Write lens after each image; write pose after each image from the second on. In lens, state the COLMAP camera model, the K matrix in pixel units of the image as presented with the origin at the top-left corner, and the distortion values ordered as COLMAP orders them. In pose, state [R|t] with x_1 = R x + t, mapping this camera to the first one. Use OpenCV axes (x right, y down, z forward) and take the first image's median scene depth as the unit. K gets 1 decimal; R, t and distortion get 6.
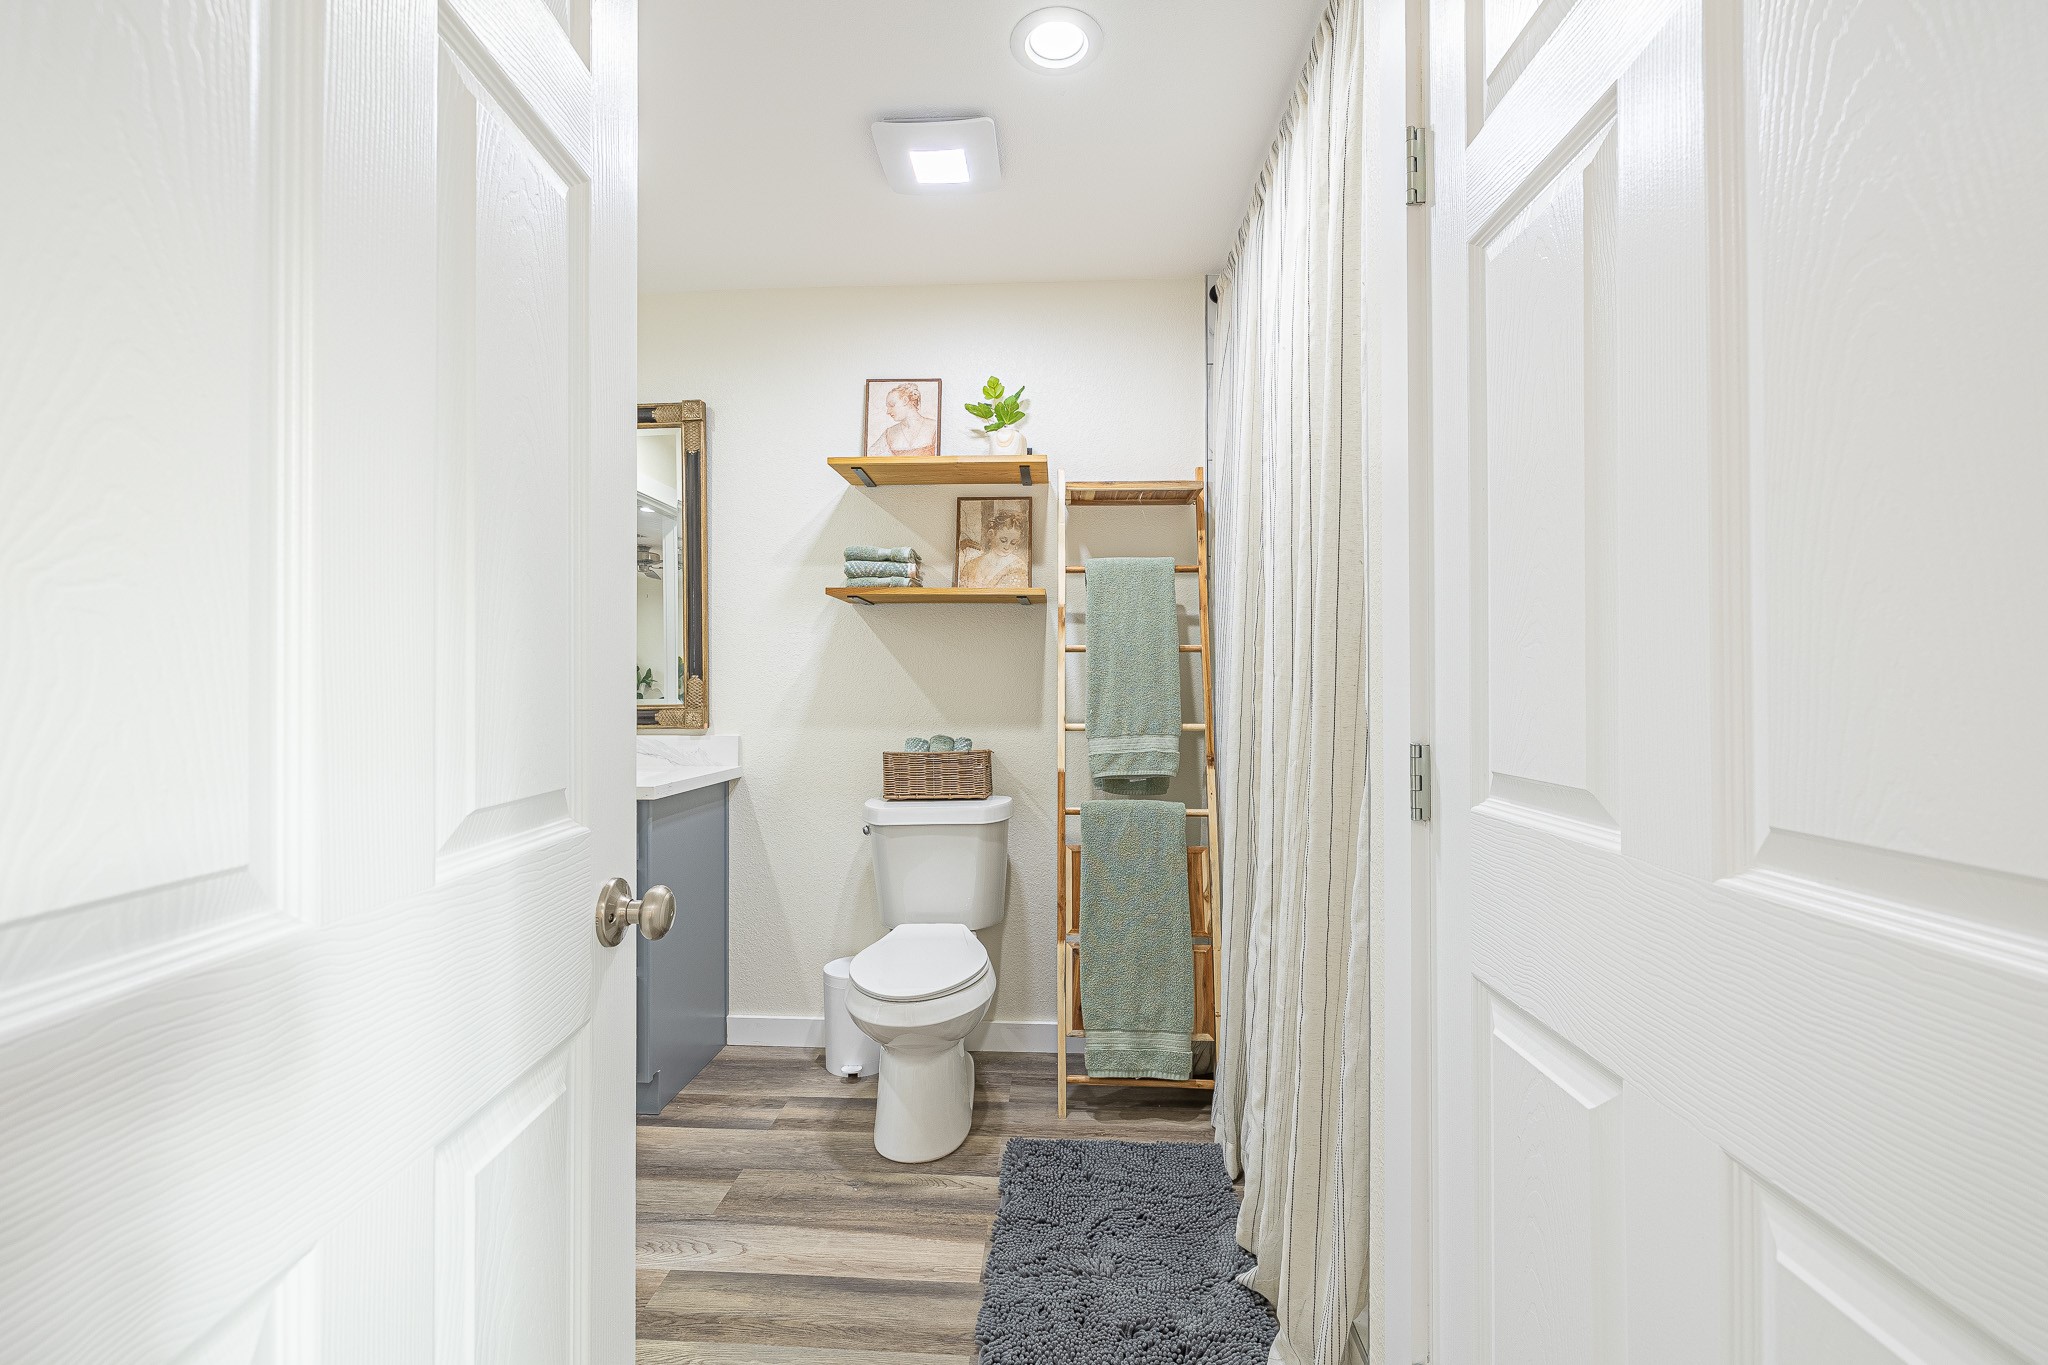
lens RADIAL K [[870.5, 0, 1016.5], [0, 870.5, 678.0], [0, 0, 1]] dist [-0.000914, 0.000034]
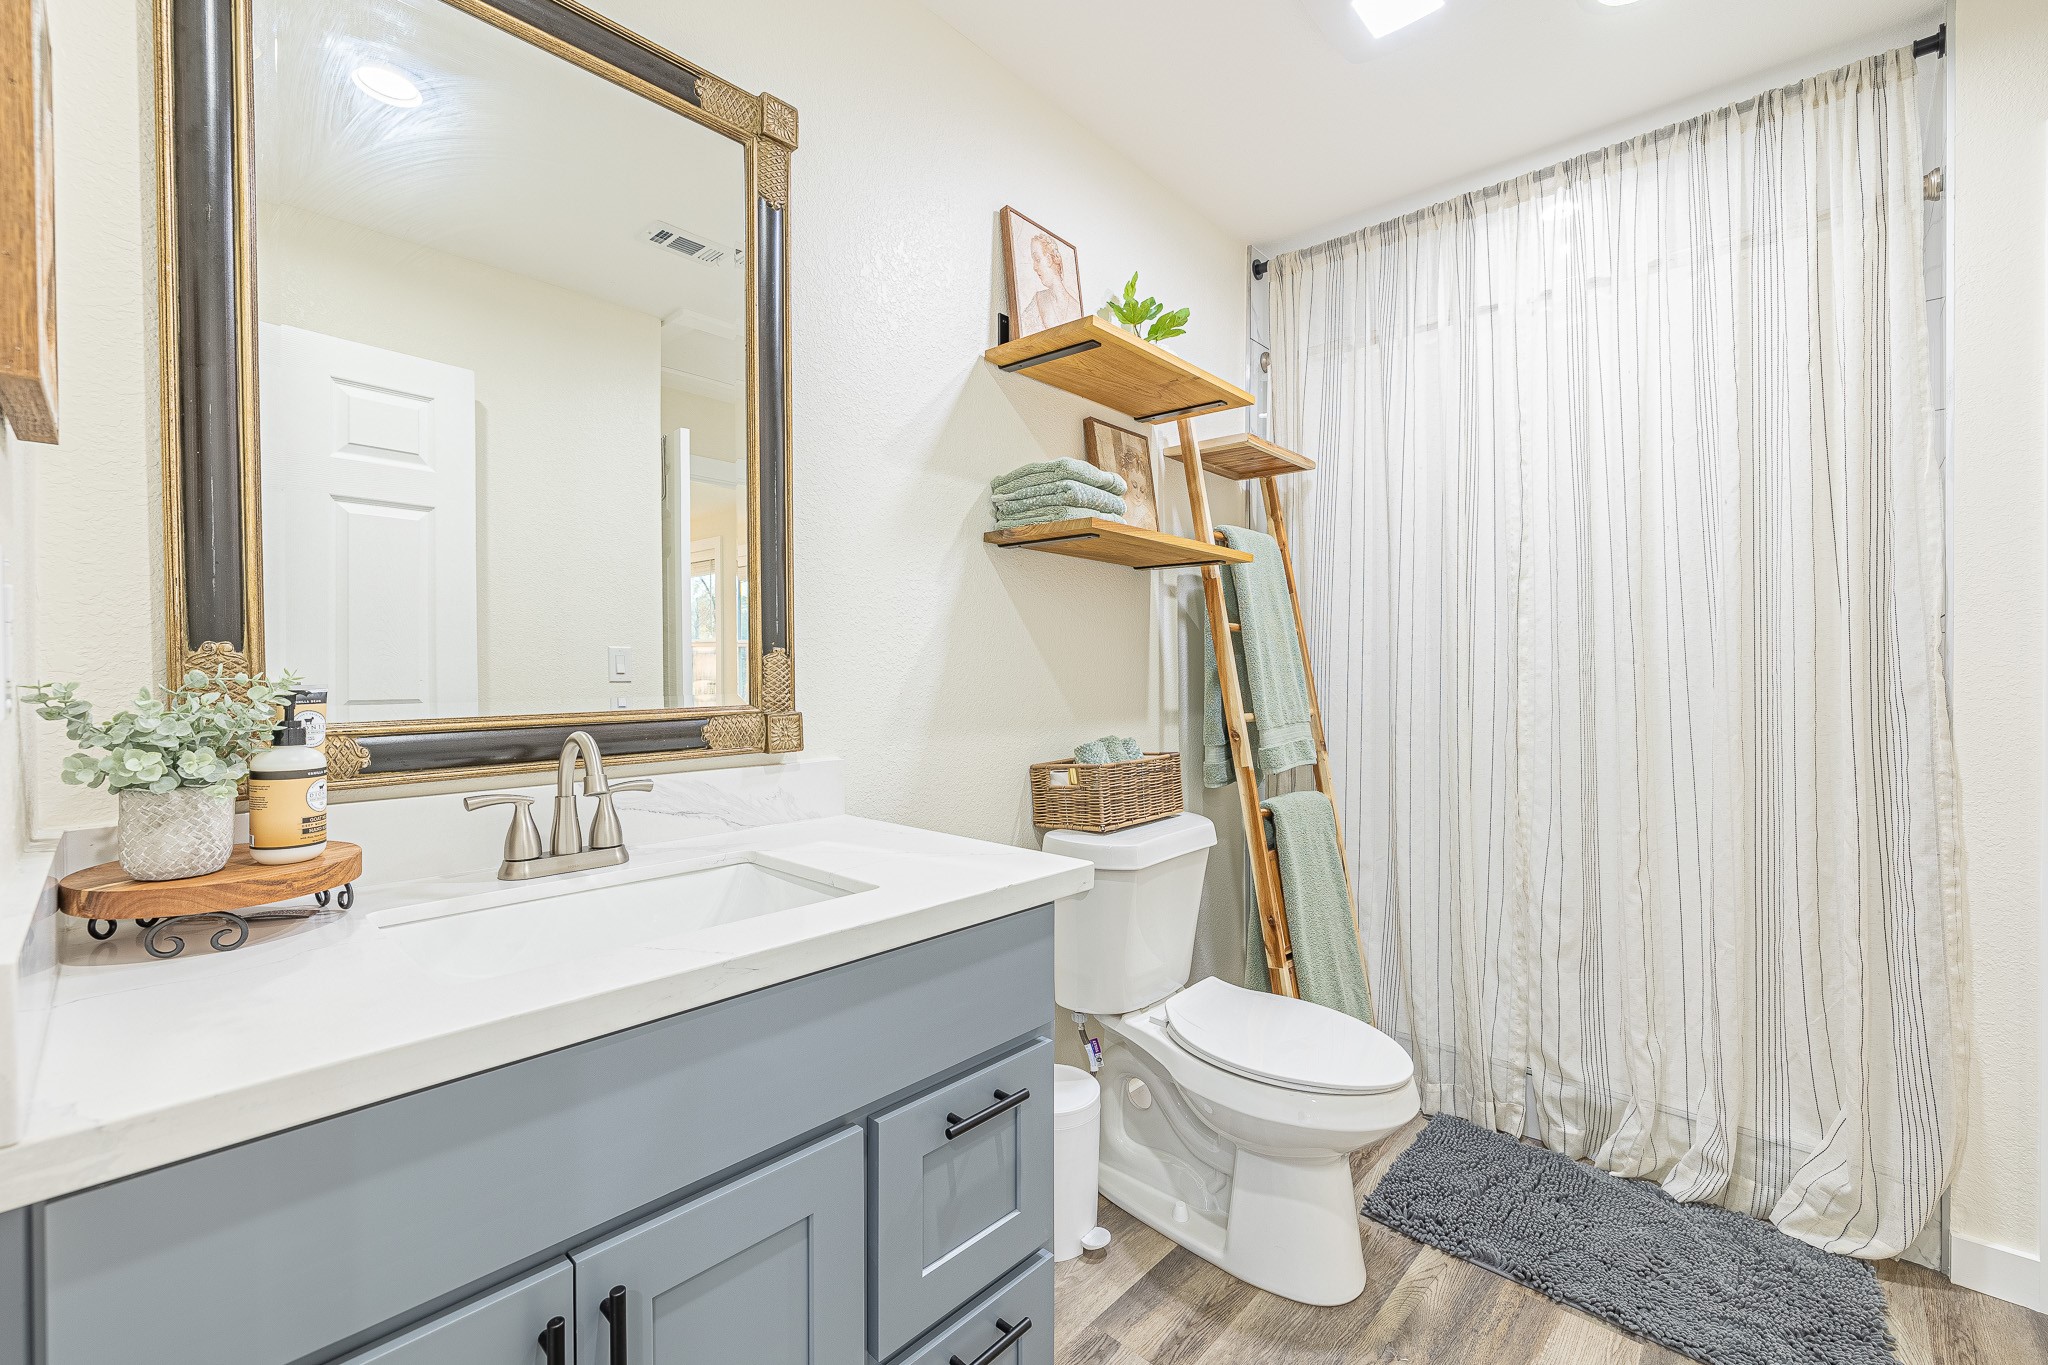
lens RADIAL K [[870.5, 0, 1016.5], [0, 870.5, 678.0], [0, 0, 1]] dist [-0.000914, 0.000034]
pose [[0.631878, -0.002976, 0.775062, -0.692719], [-0.011076, 0.999856, 0.012870, 0.007378], [-0.774988, -0.016717, 0.631754, 0.580889]]
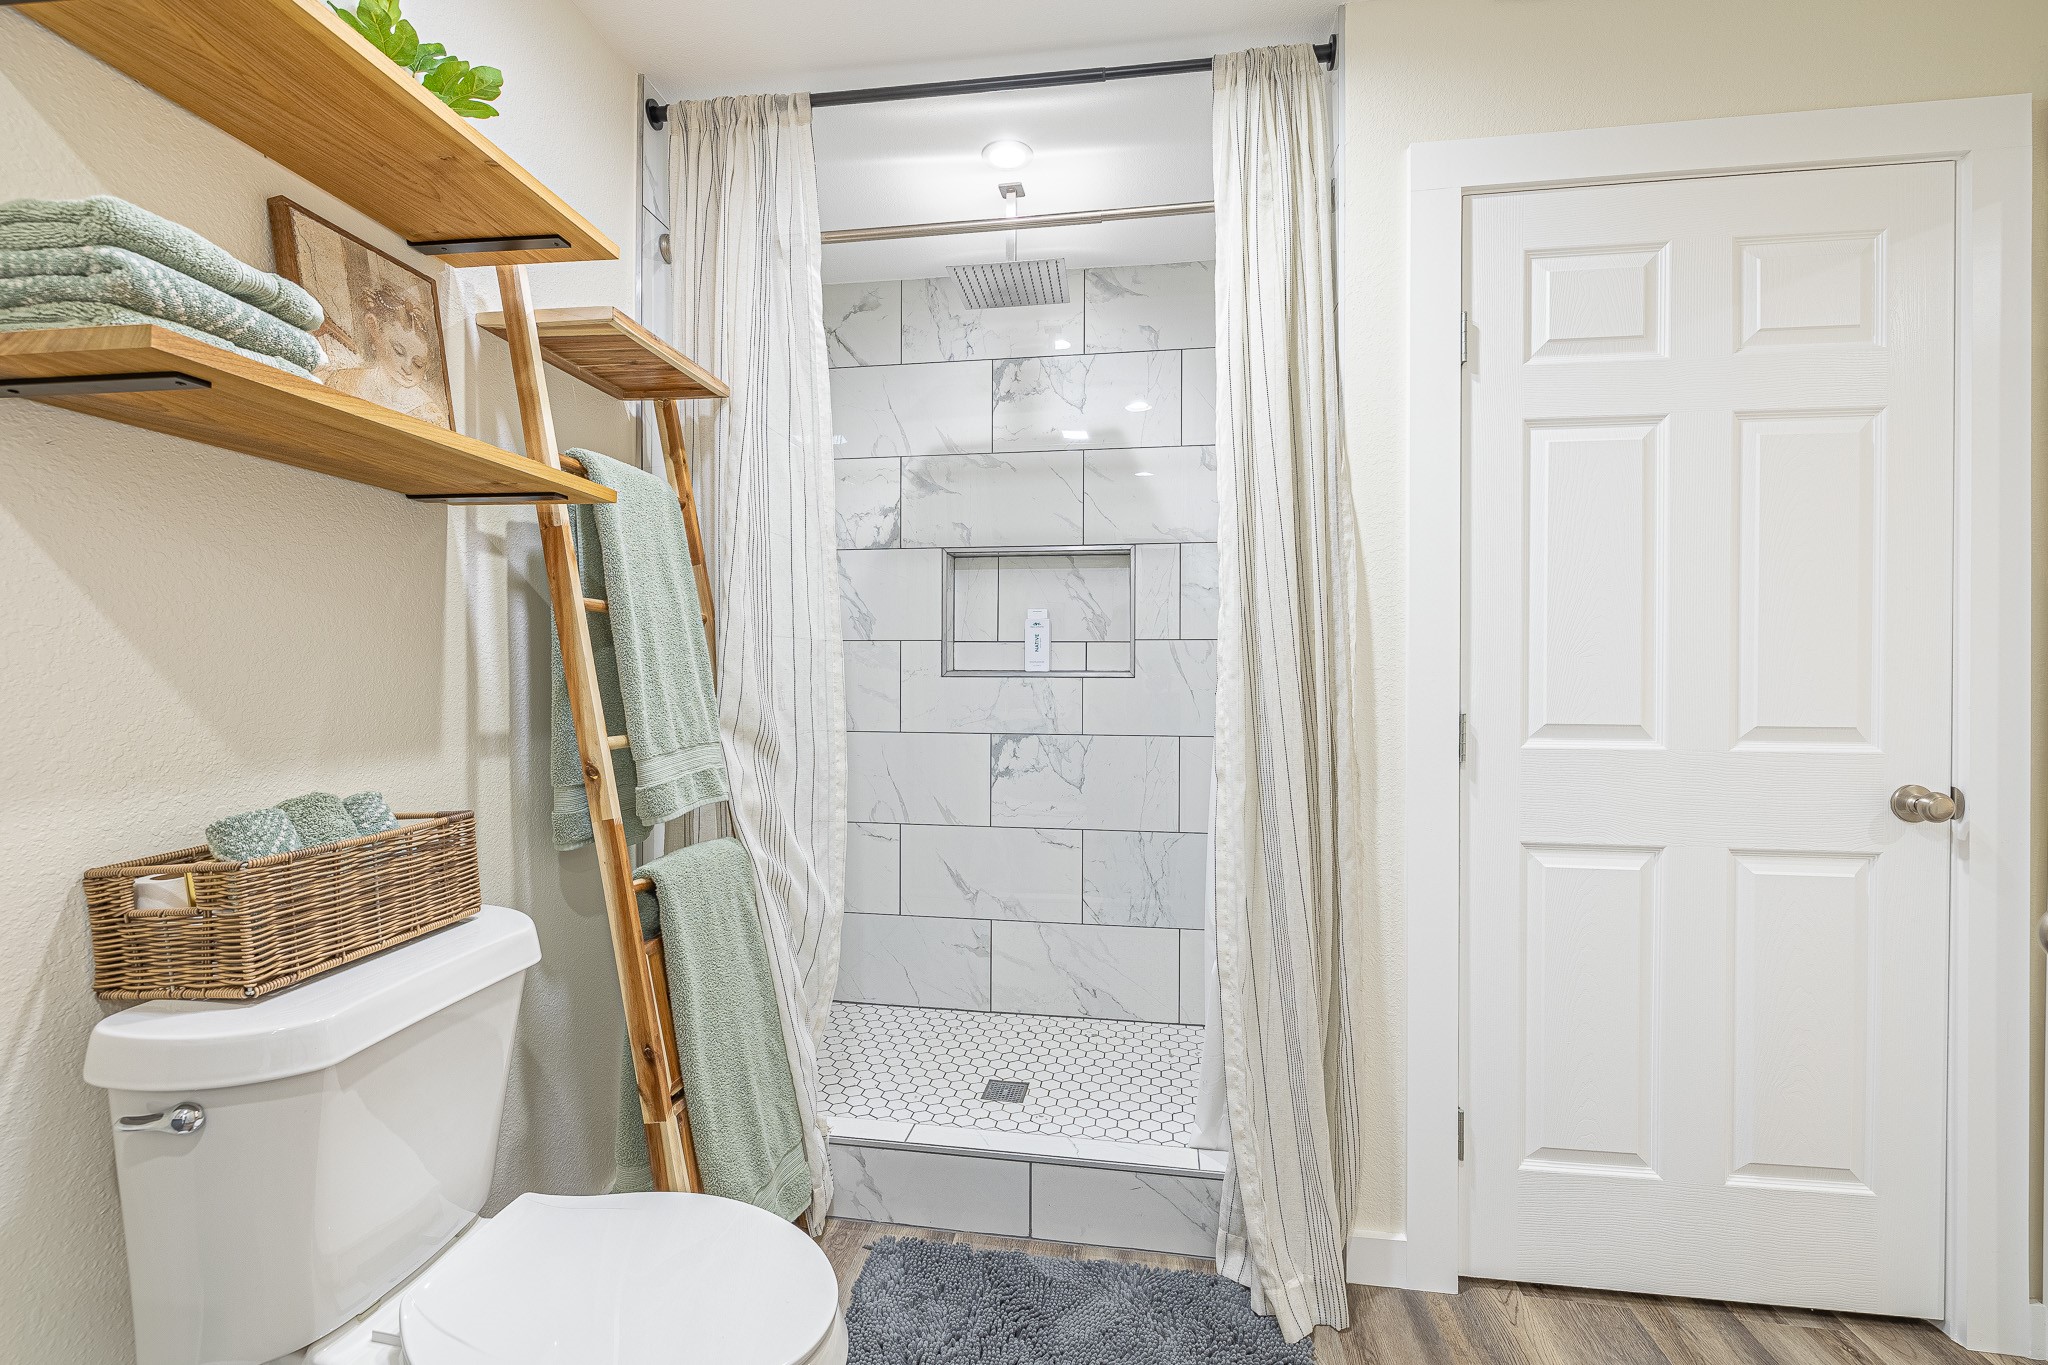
lens RADIAL K [[859.9, 0, 1019.9], [0, 859.9, 678.3], [0, 0, 1]] dist [-0.010013, -0.000127]
pose [[0.088037, -0.004585, 0.996107, -0.431492], [-0.014391, 0.999879, 0.005874, 0.006337], [-0.996013, -0.014852, 0.087961, 0.632859]]
